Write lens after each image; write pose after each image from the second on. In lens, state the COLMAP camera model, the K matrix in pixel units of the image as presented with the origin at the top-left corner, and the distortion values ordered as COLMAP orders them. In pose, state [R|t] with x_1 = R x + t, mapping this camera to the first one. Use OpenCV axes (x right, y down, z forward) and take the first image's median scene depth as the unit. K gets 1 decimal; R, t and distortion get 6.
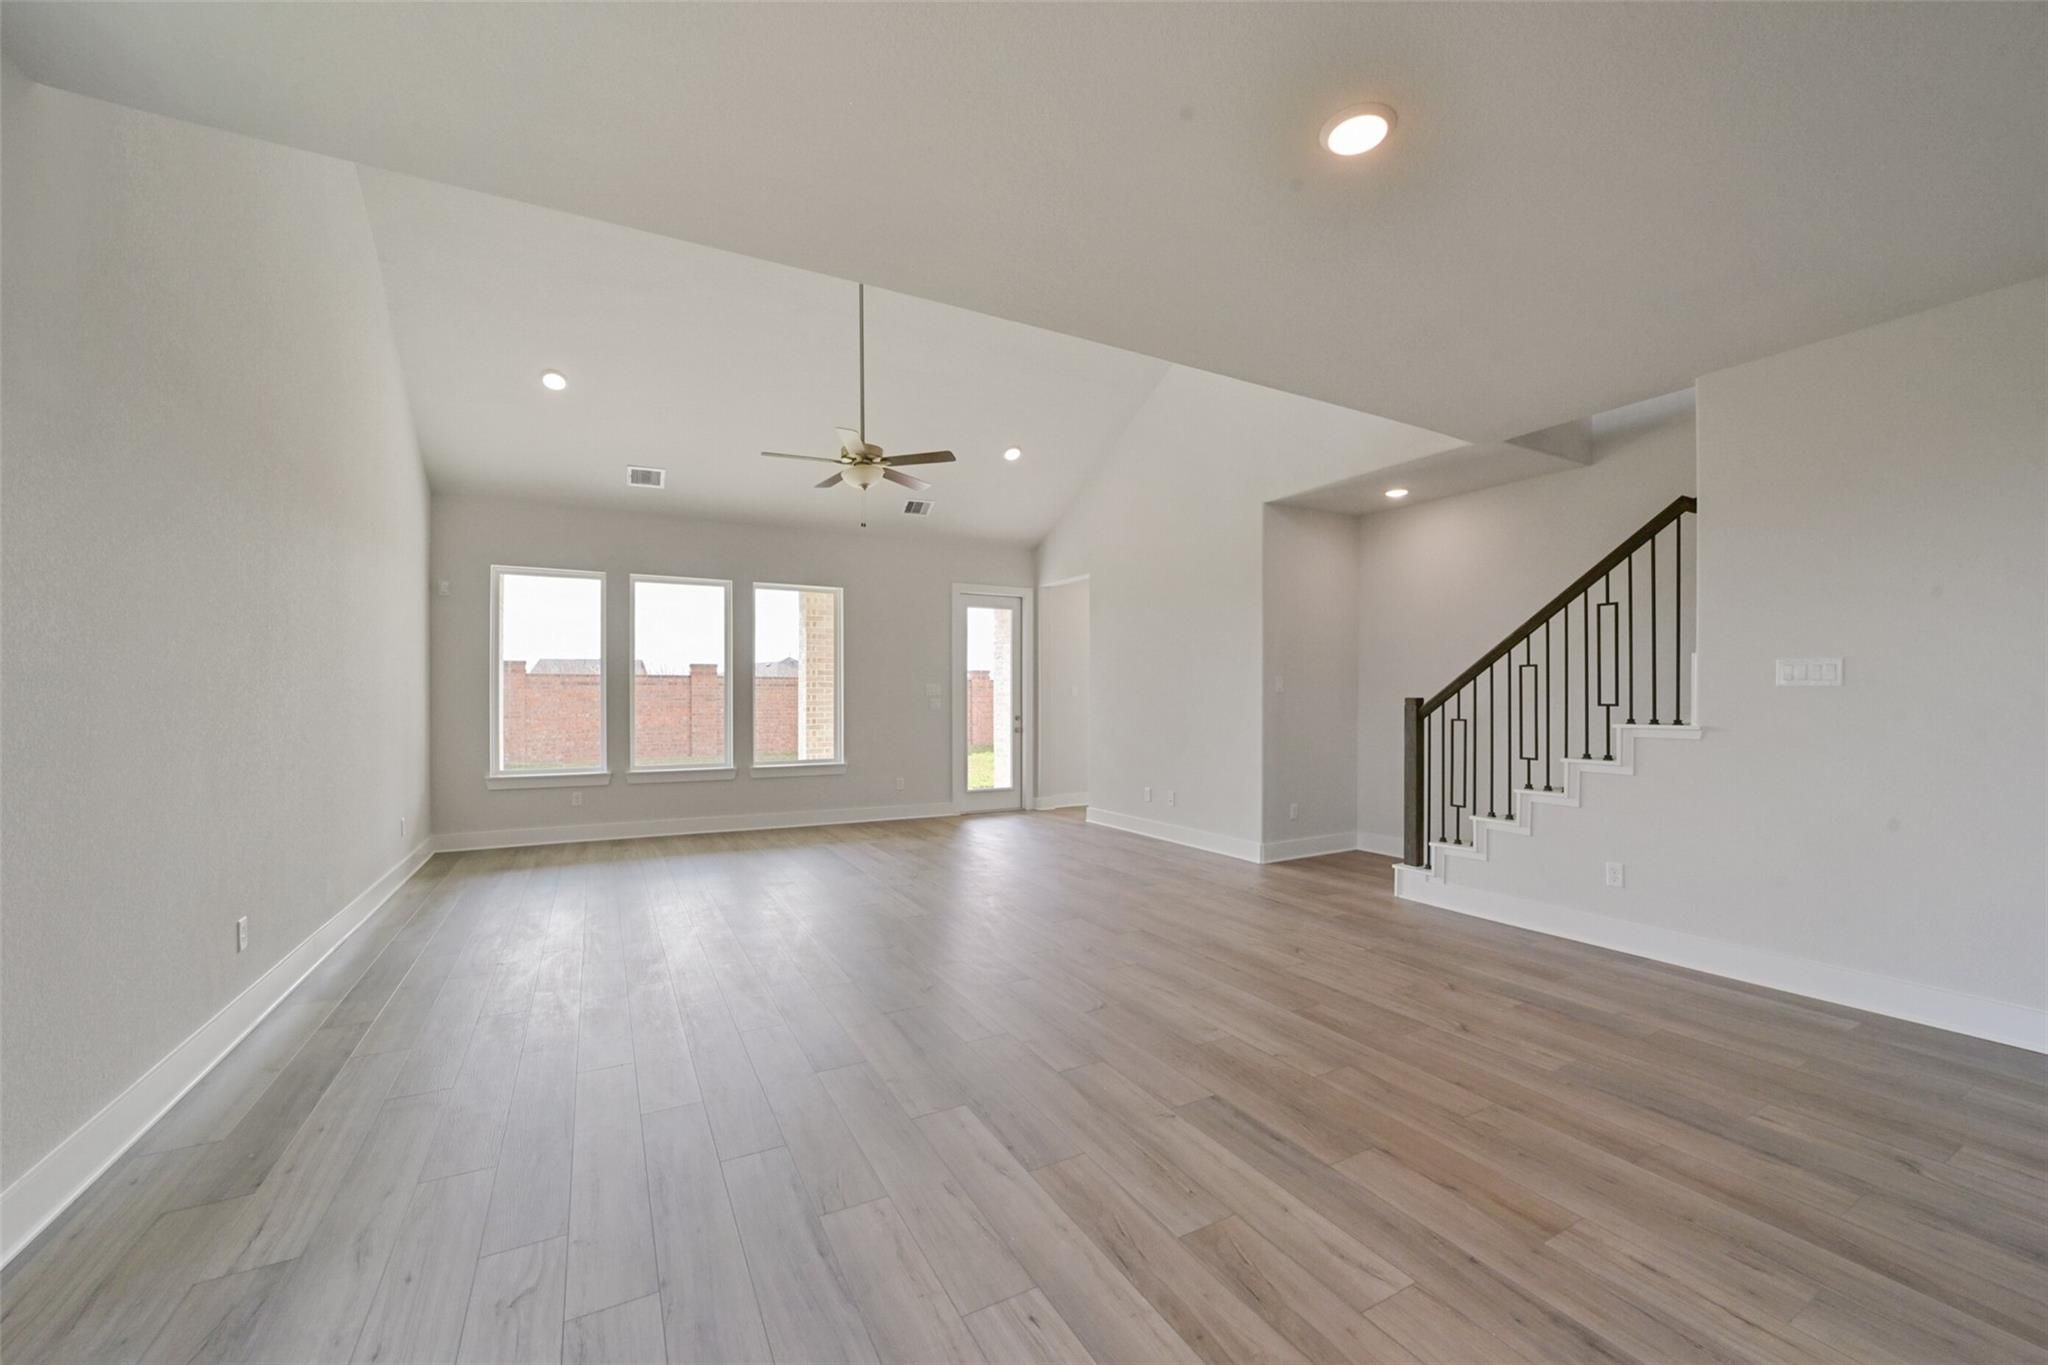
lens RADIAL K [[805.7, 0, 1031.0], [0, 805.7, 690.1], [0, 0, 1]] dist [-0.035339, 0.008614]
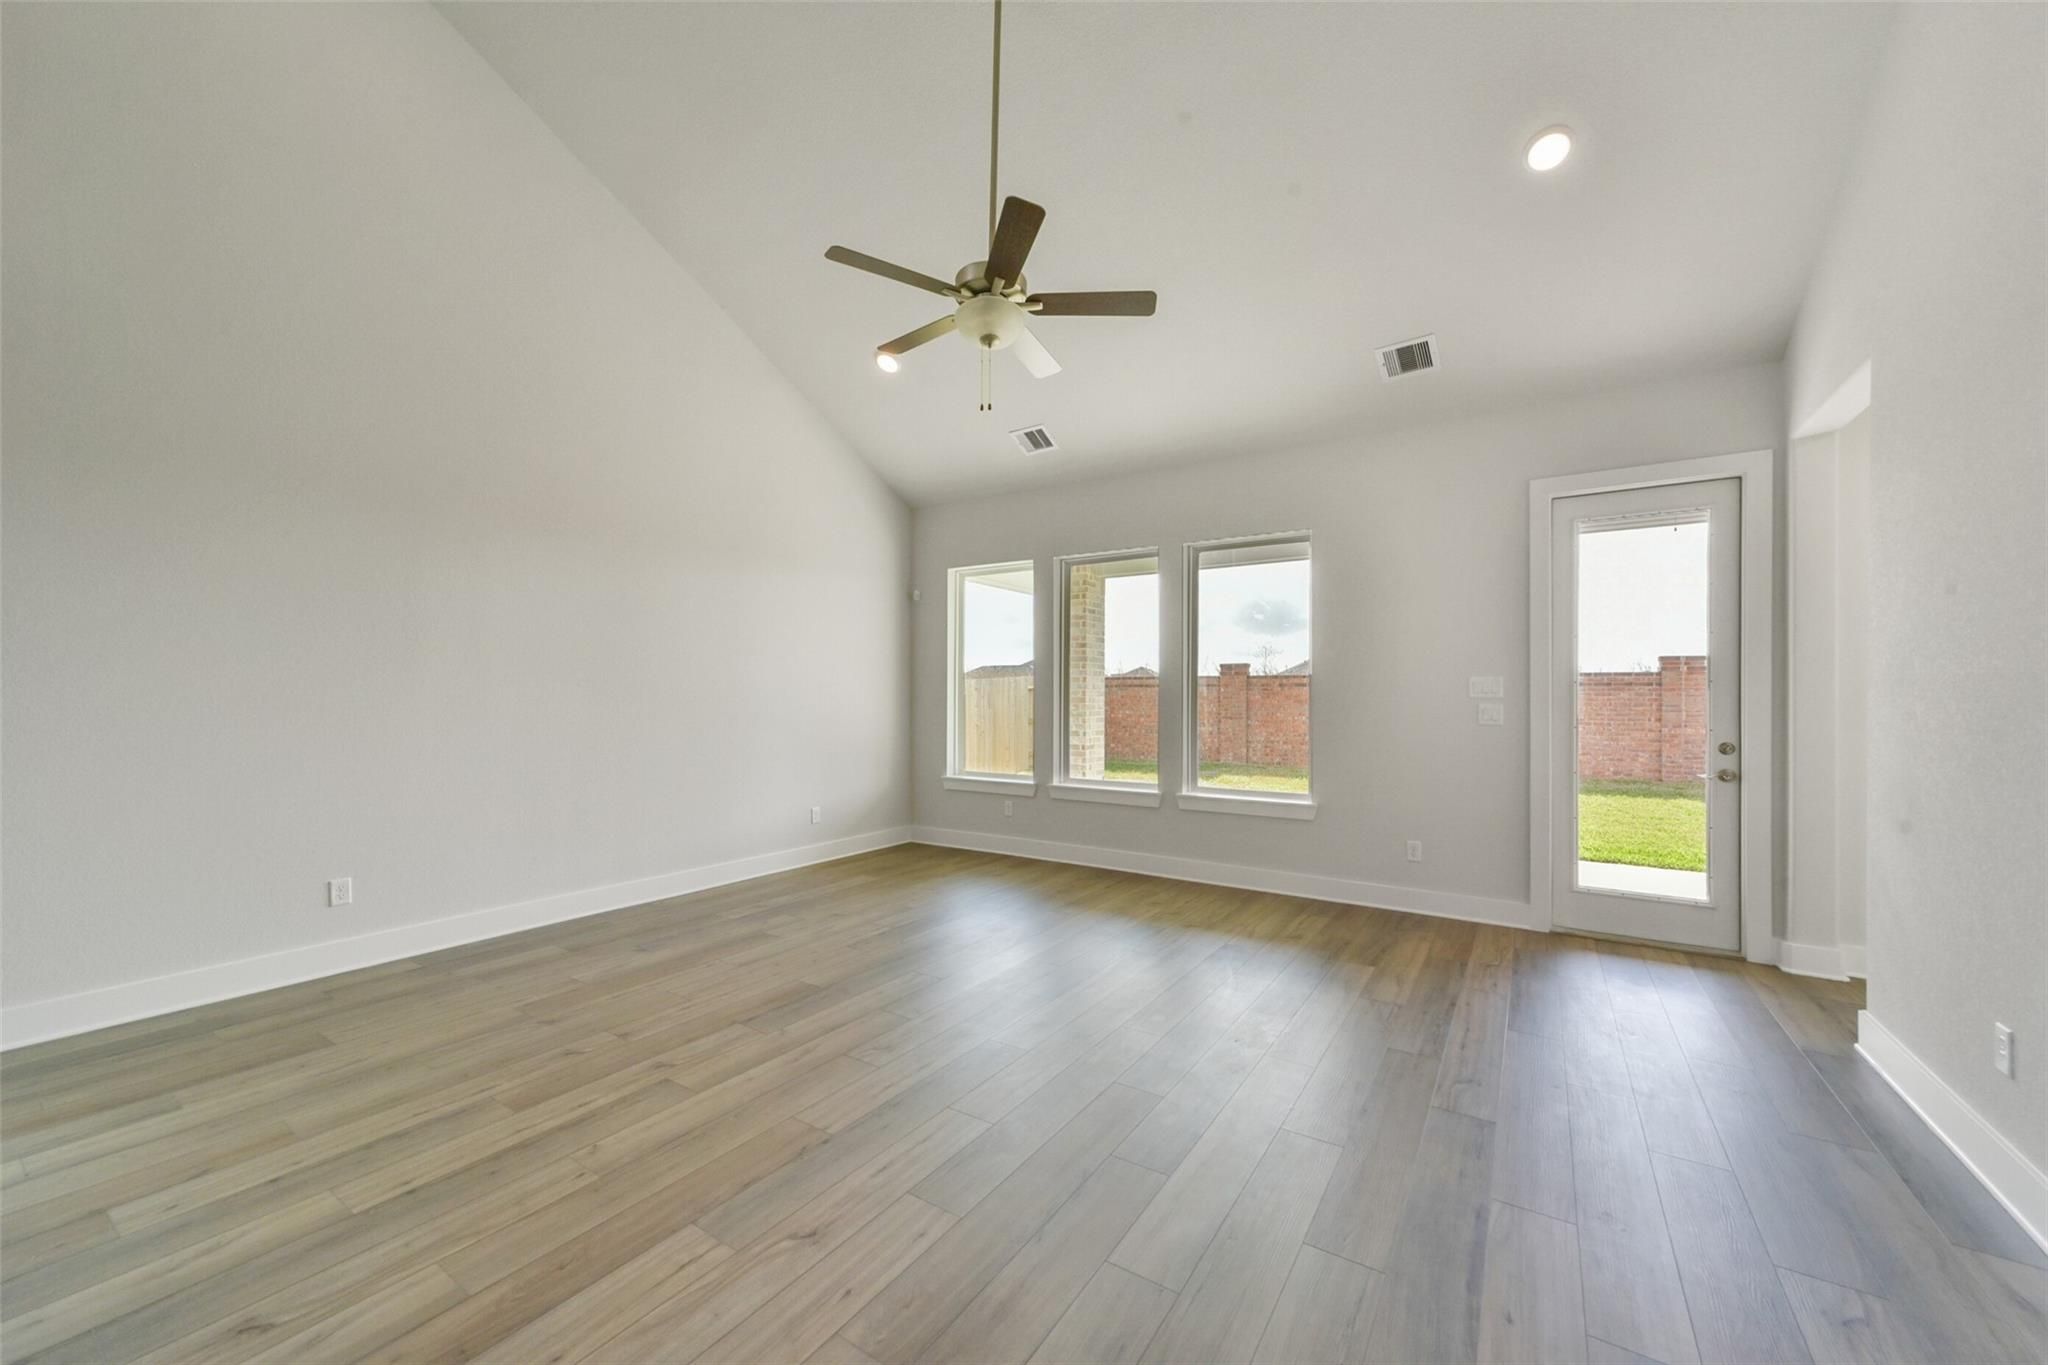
lens RADIAL K [[778.1, 0, 1034.6], [0, 778.1, 695.9], [0, 0, 1]] dist [-0.001585, 0.007687]
pose [[0.468182, -0.000365, -0.883632, 0.195276], [0.003788, 0.999992, 0.001594, 0.003467], [0.883624, -0.004093, 0.468179, 0.479967]]
